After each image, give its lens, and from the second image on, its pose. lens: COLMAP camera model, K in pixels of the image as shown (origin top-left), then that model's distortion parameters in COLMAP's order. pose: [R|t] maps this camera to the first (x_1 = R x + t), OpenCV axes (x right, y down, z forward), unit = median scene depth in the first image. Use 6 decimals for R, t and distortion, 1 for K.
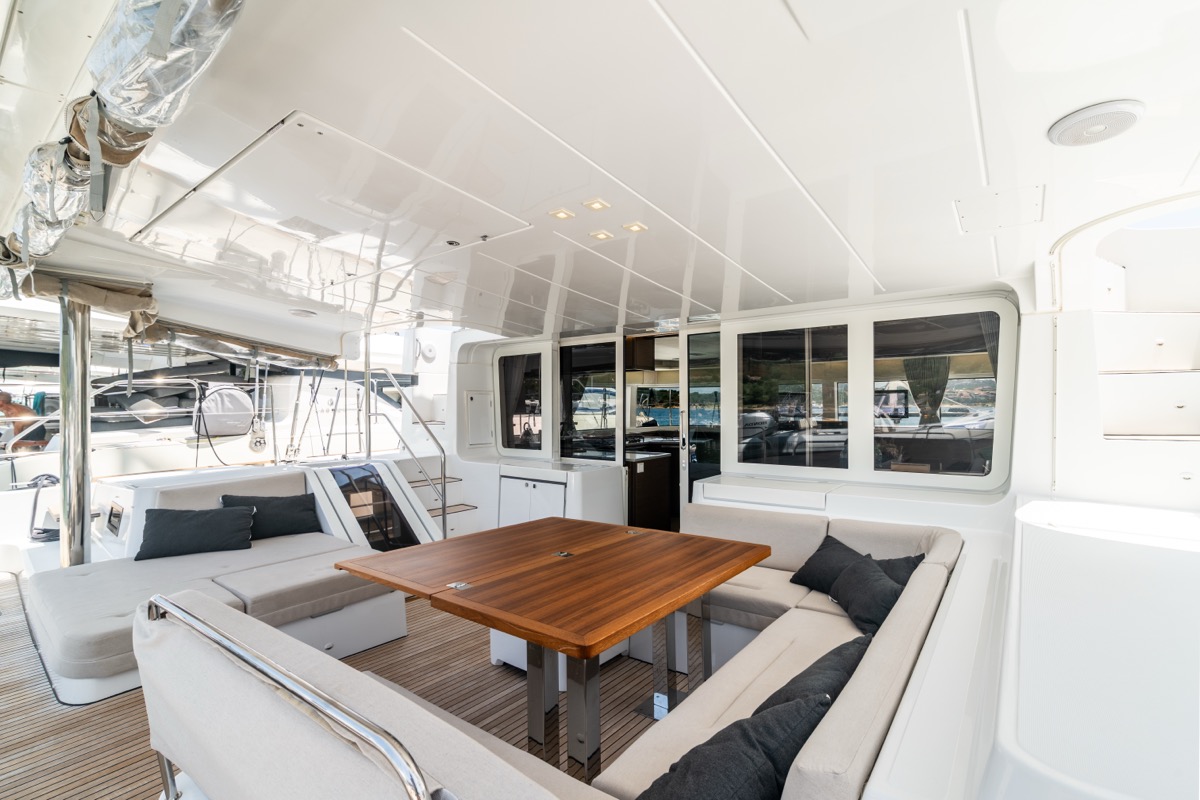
lens RADIAL K [[557.4, 0, 600.0], [0, 557.4, 400.0], [0, 0, 1]] dist [-0.016878, 0.000455]
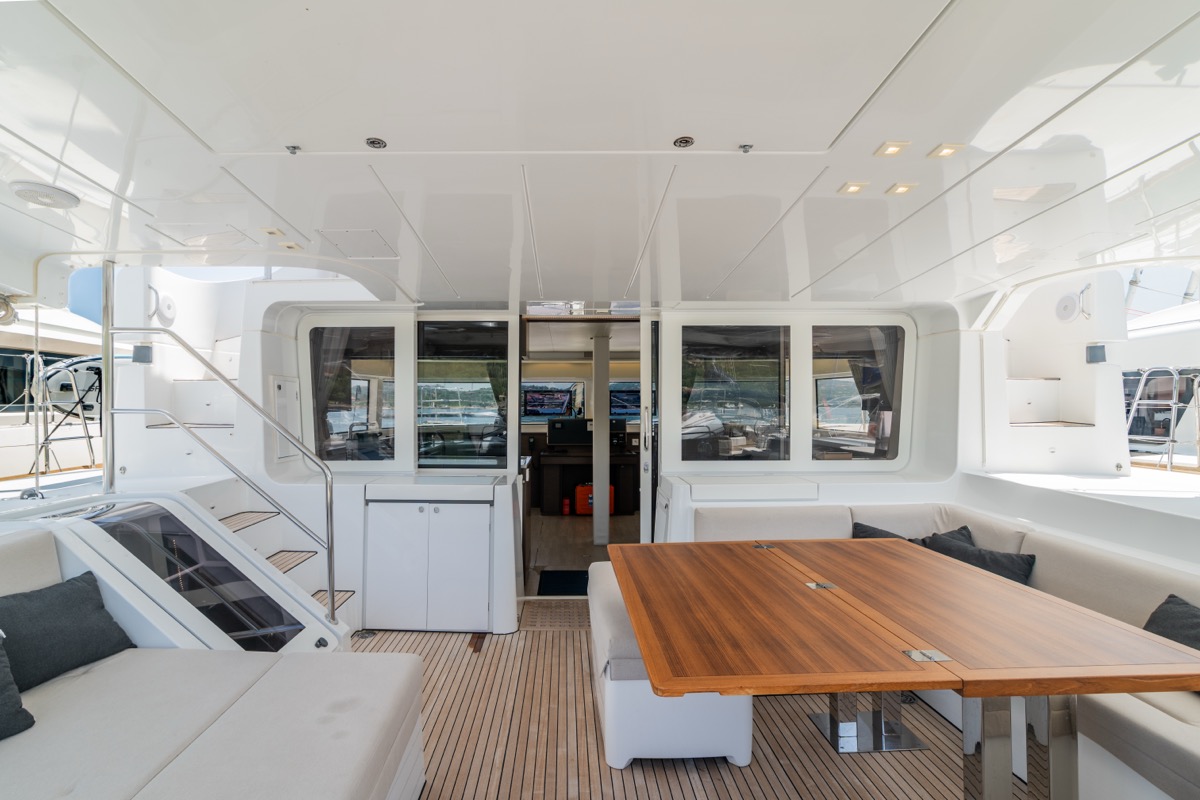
lens RADIAL K [[571.3, 0, 563.6], [0, 571.3, 396.3], [0, 0, 1]] dist [-0.021101, 0.000553]
pose [[0.785694, 0.013584, 0.618466, -0.497102], [-0.010939, 0.999908, -0.008065, 0.012266], [-0.618519, -0.000429, 0.785770, 0.349341]]
